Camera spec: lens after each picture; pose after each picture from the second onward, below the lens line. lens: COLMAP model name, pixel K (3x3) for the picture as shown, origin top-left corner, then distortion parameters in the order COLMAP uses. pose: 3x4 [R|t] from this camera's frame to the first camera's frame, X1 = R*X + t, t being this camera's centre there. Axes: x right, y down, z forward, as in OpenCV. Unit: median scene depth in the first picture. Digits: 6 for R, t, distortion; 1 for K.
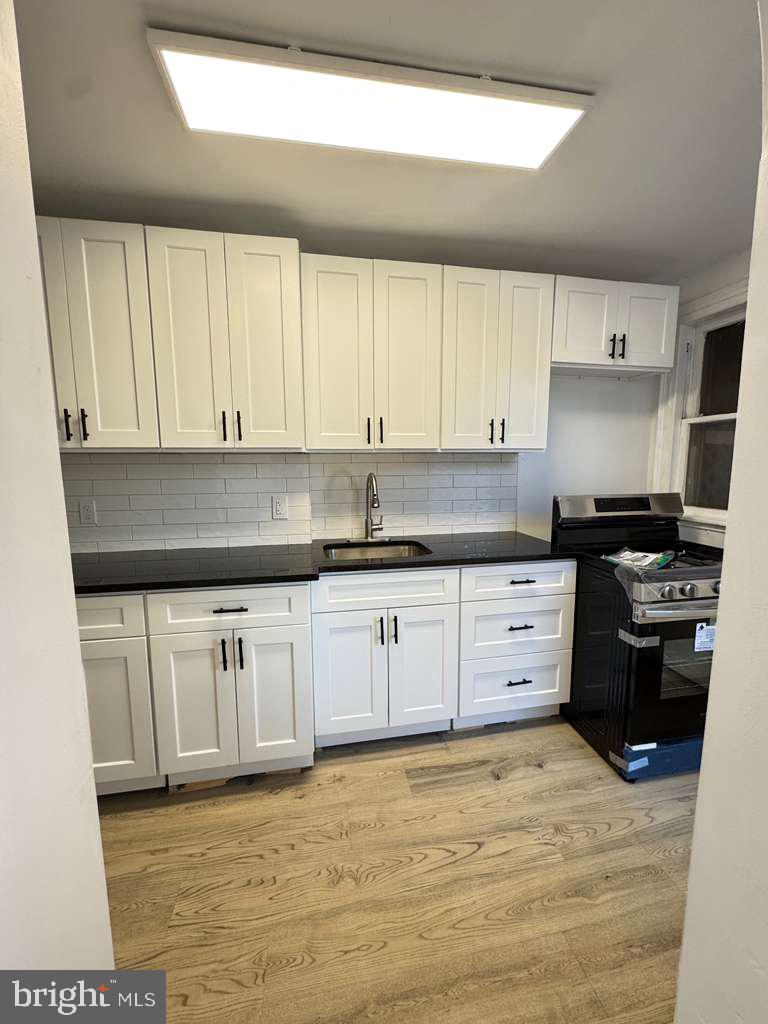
lens RADIAL K [[415.9, 0, 381.1], [0, 415.9, 512.2], [0, 0, 1]] dist [0.000659, 0.000383]
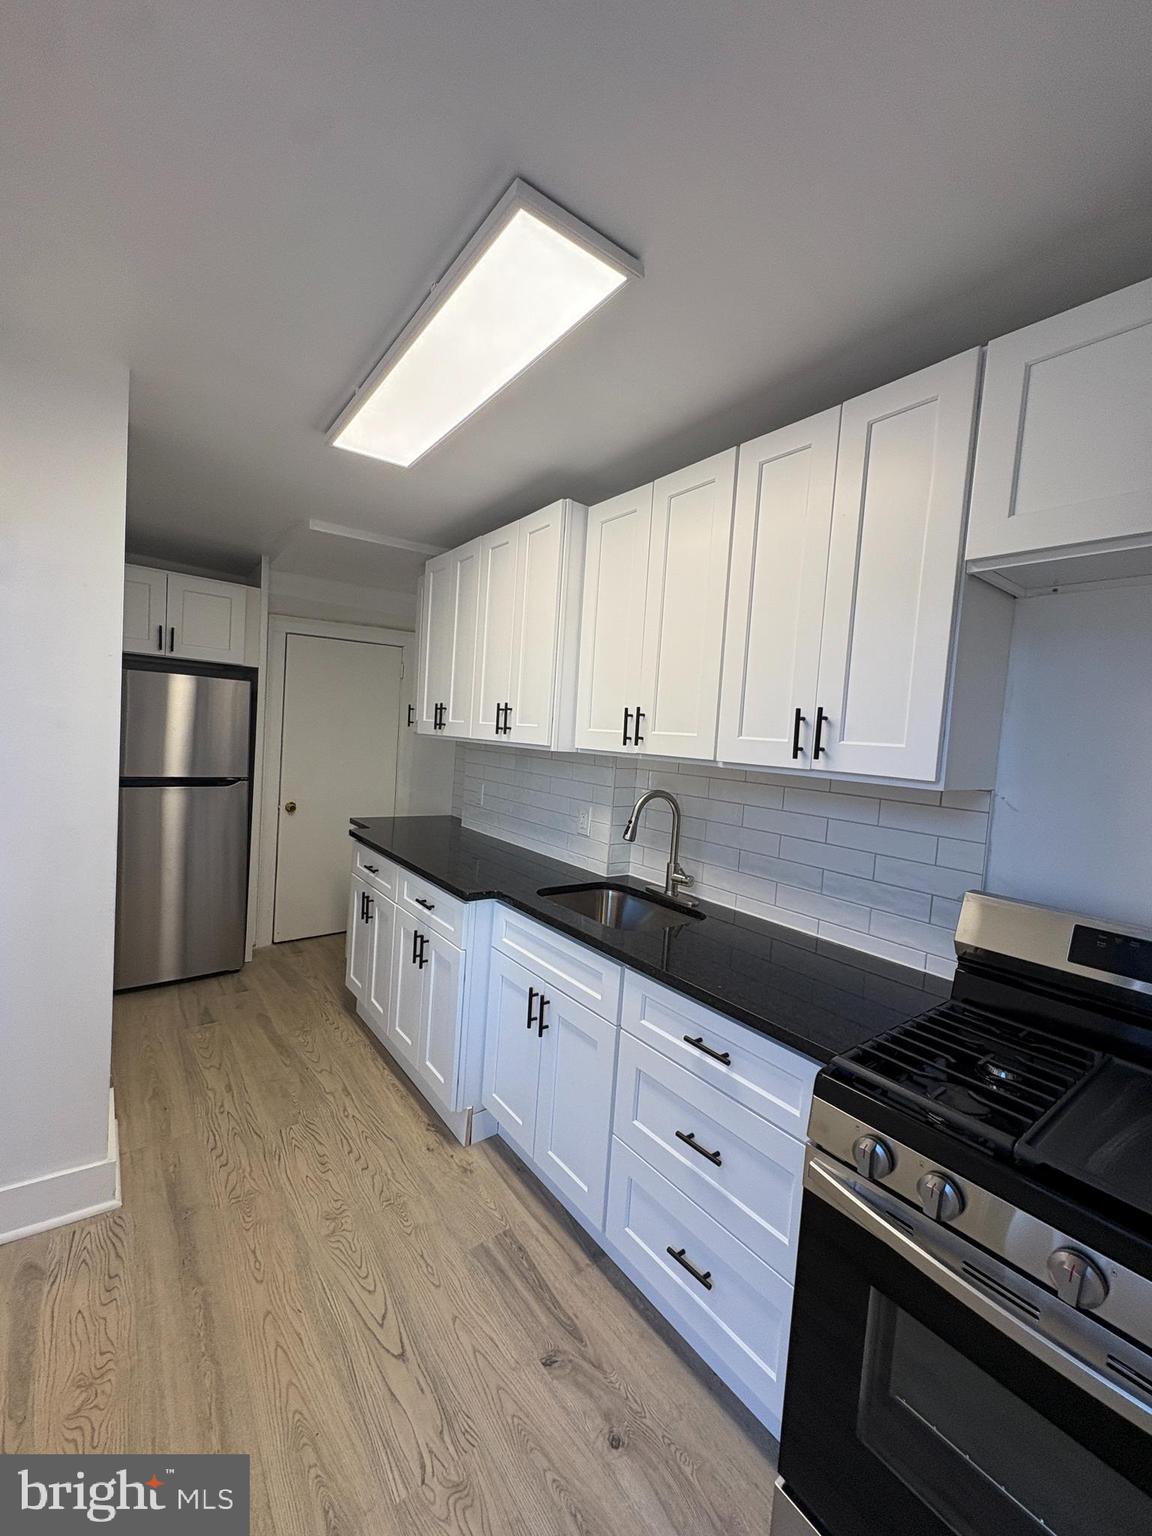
lens RADIAL K [[618.4, 0, 584.7], [0, 618.4, 773.3], [0, 0, 1]] dist [0.003214, -0.000870]
pose [[0.437485, 0.088620, -0.894848, 0.965348], [-0.181429, 0.983366, 0.008686, -0.133183], [0.880733, 0.158552, 0.446286, 0.566992]]
